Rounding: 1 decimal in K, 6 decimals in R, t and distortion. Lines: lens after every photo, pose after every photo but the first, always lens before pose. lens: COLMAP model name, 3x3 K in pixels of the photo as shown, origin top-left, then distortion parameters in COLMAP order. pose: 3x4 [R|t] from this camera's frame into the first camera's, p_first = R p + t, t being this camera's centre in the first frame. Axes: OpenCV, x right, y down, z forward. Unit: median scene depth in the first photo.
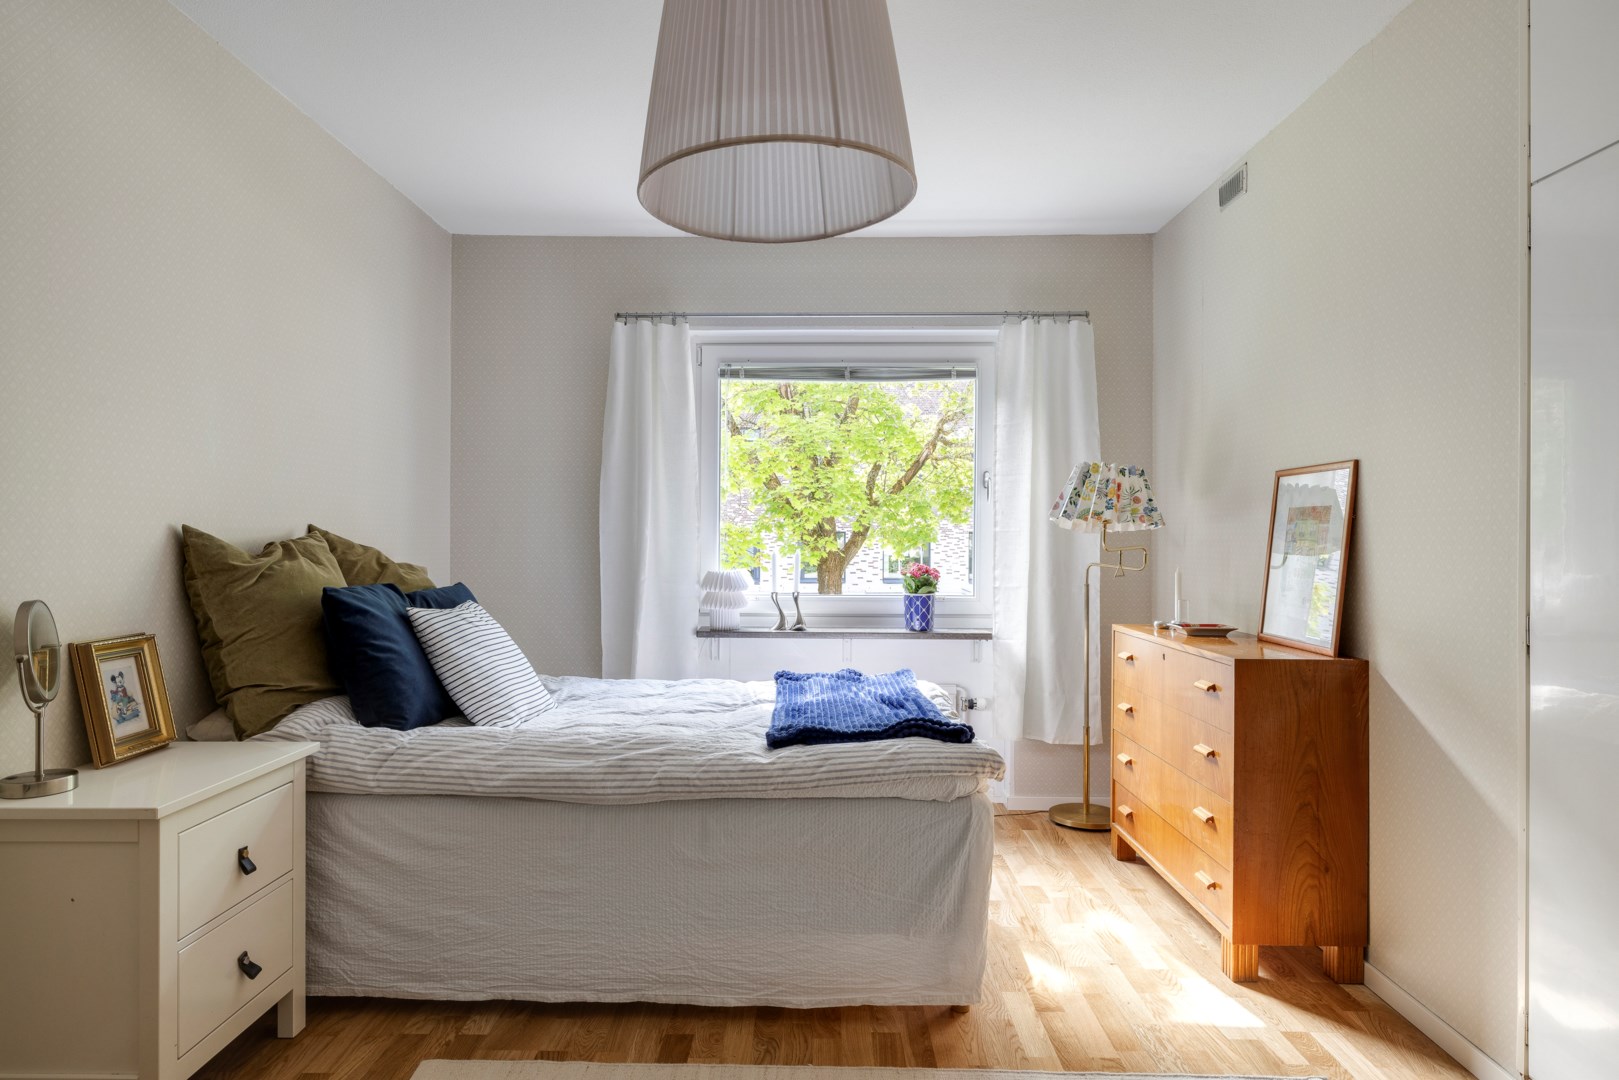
lens RADIAL K [[927.6, 0, 808.7], [0, 927.6, 534.8], [0, 0, 1]] dist [-0.000284, 0.000726]
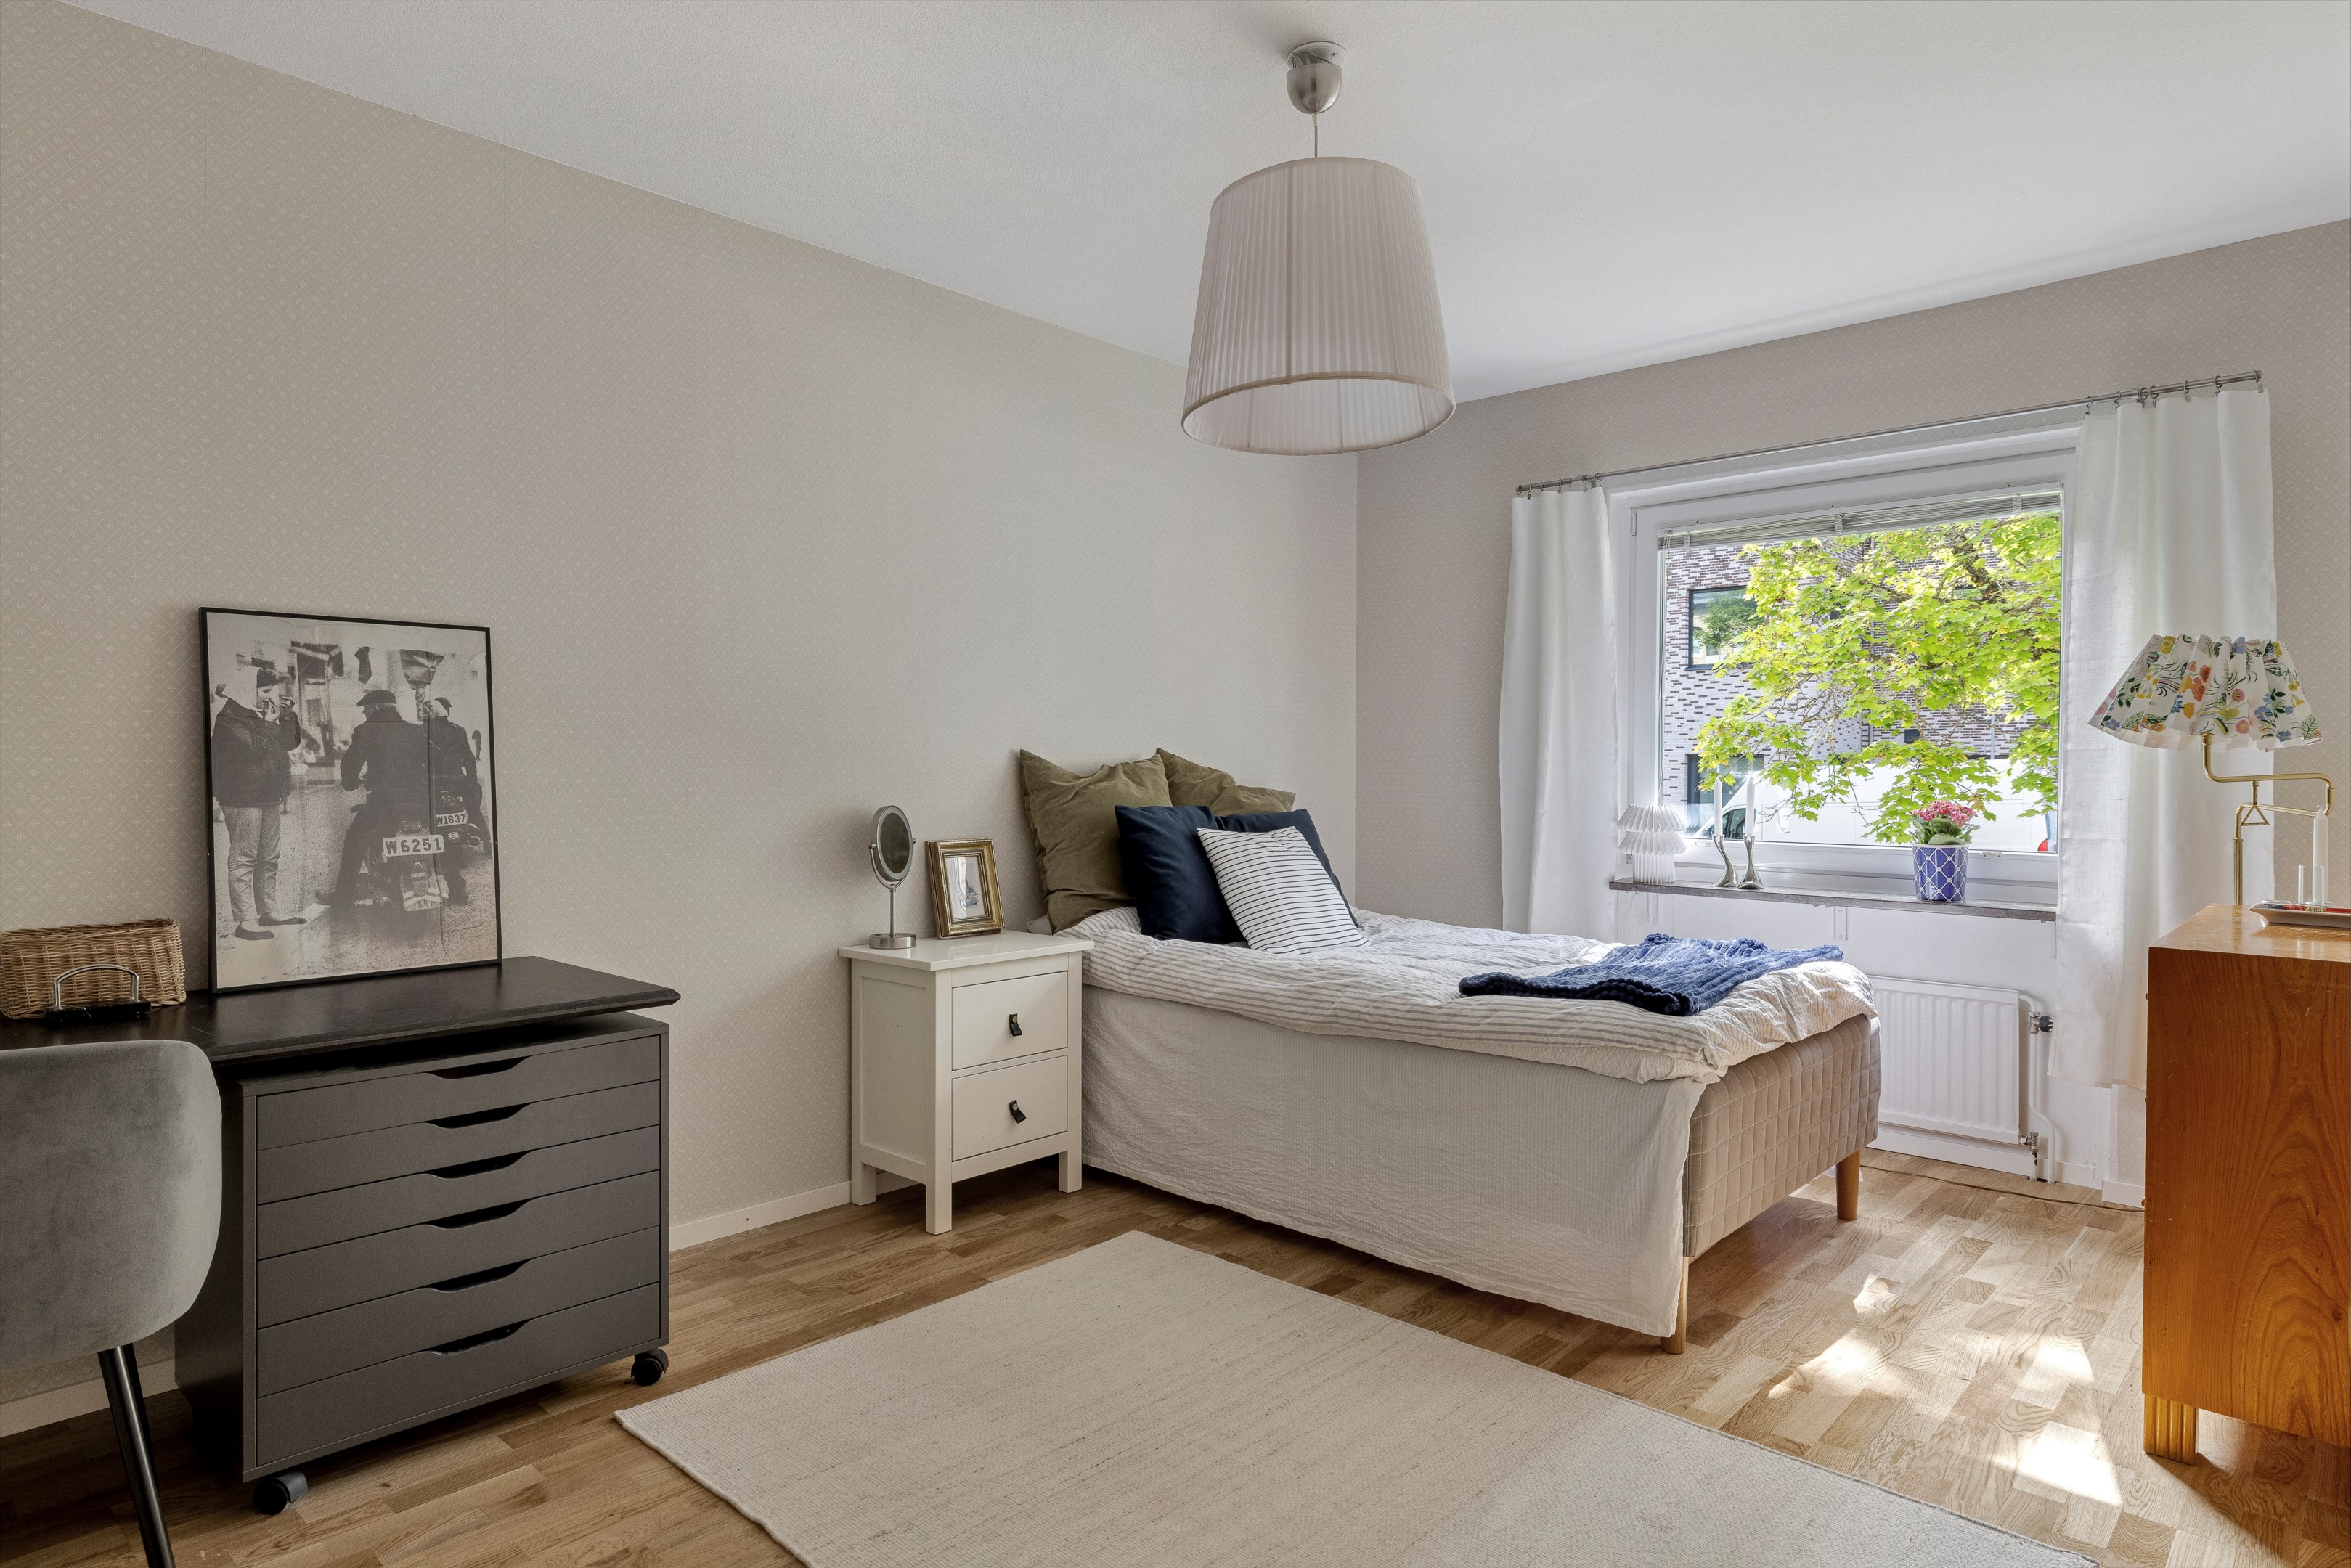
lens RADIAL K [[1346.9, 0, 1170.3], [0, 1346.9, 770.8], [0, 0, 1]] dist [0.001838, -0.000464]
pose [[0.741133, 0.002459, -0.671354, 0.583368], [0.001746, 0.999983, 0.005590, 0.006556], [0.671356, -0.005316, 0.741116, -0.135915]]
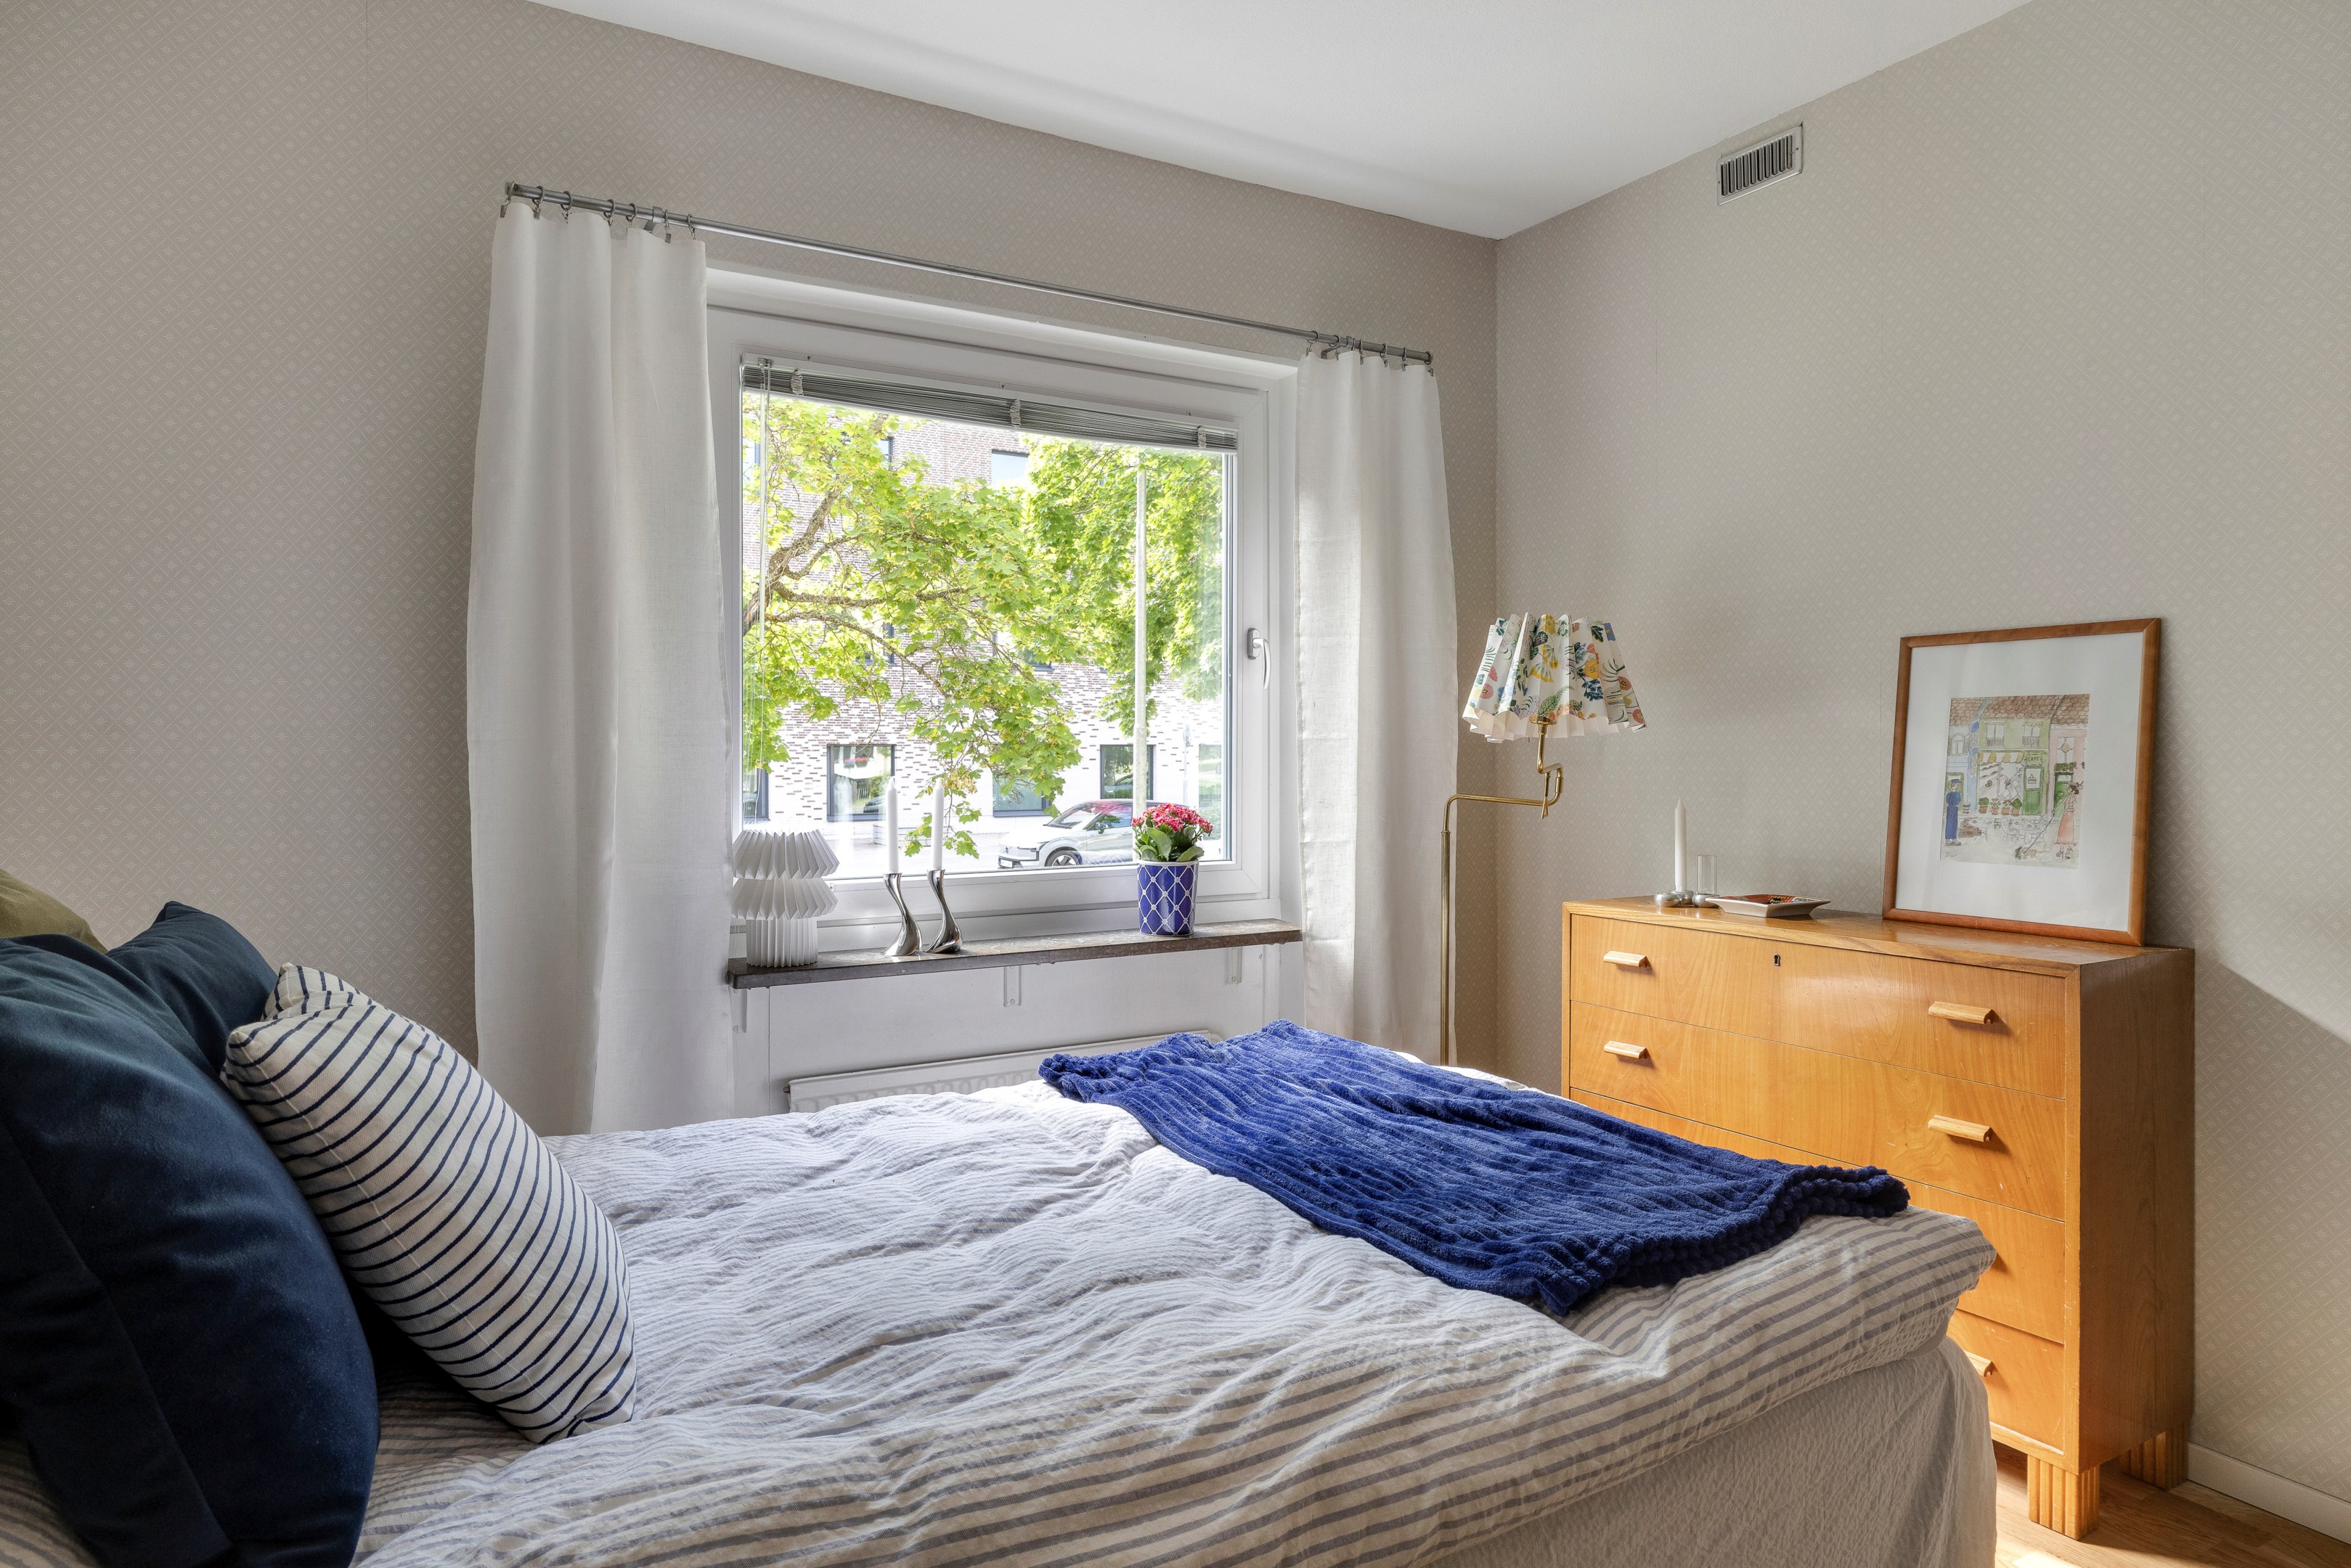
lens RADIAL K [[1366.8, 0, 1175.2], [0, 1366.8, 761.7], [0, 0, 1]] dist [-0.001648, -0.000351]
pose [[0.856515, -0.008305, 0.516056, -0.430196], [0.003081, 0.999935, 0.010979, 0.000766], [-0.516114, -0.007814, 0.856484, 0.578167]]
